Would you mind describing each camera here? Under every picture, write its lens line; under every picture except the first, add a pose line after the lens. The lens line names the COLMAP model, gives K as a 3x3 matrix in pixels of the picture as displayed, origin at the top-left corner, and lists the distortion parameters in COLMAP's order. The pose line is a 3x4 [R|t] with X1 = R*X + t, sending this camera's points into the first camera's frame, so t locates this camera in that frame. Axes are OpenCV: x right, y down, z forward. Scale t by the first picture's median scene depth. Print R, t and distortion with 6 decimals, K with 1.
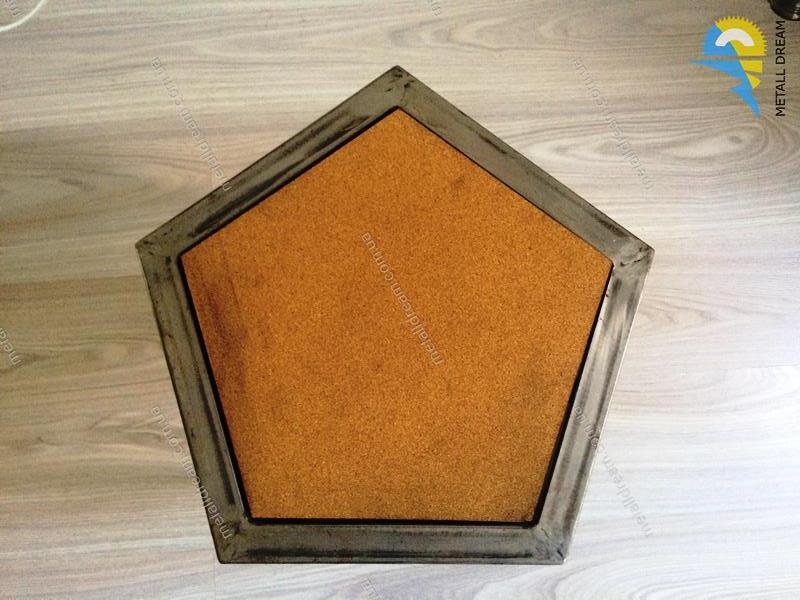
lens RADIAL K [[689.3, 0, 400.0], [0, 689.3, 300.0], [0, 0, 1]] dist [0.040650, -0.005935]
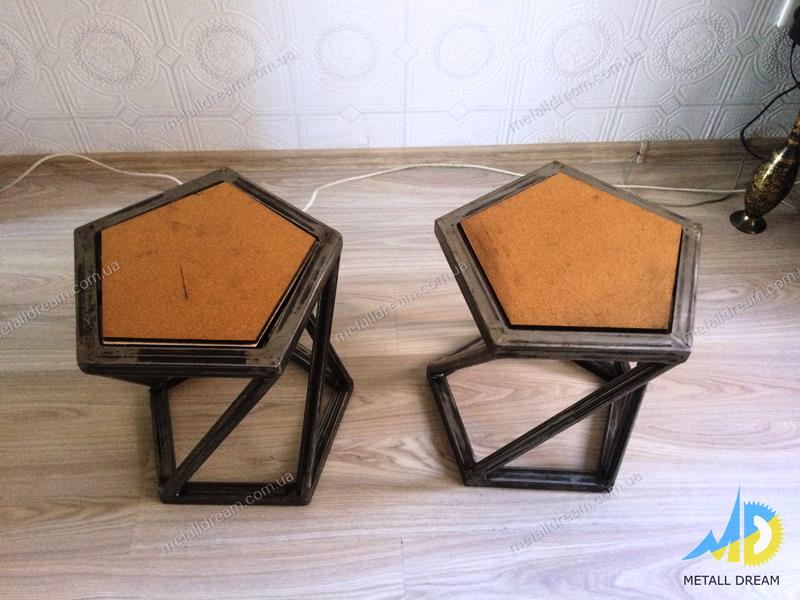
lens RADIAL K [[689.3, 0, 400.0], [0, 689.3, 300.0], [0, 0, 1]] dist [0.040650, -0.005935]
pose [[0.999857, 0.016909, 0.000206, -0.277998], [-0.013948, 0.831527, -0.555309, 0.697139], [-0.009561, 0.555227, 0.831644, -0.289489]]
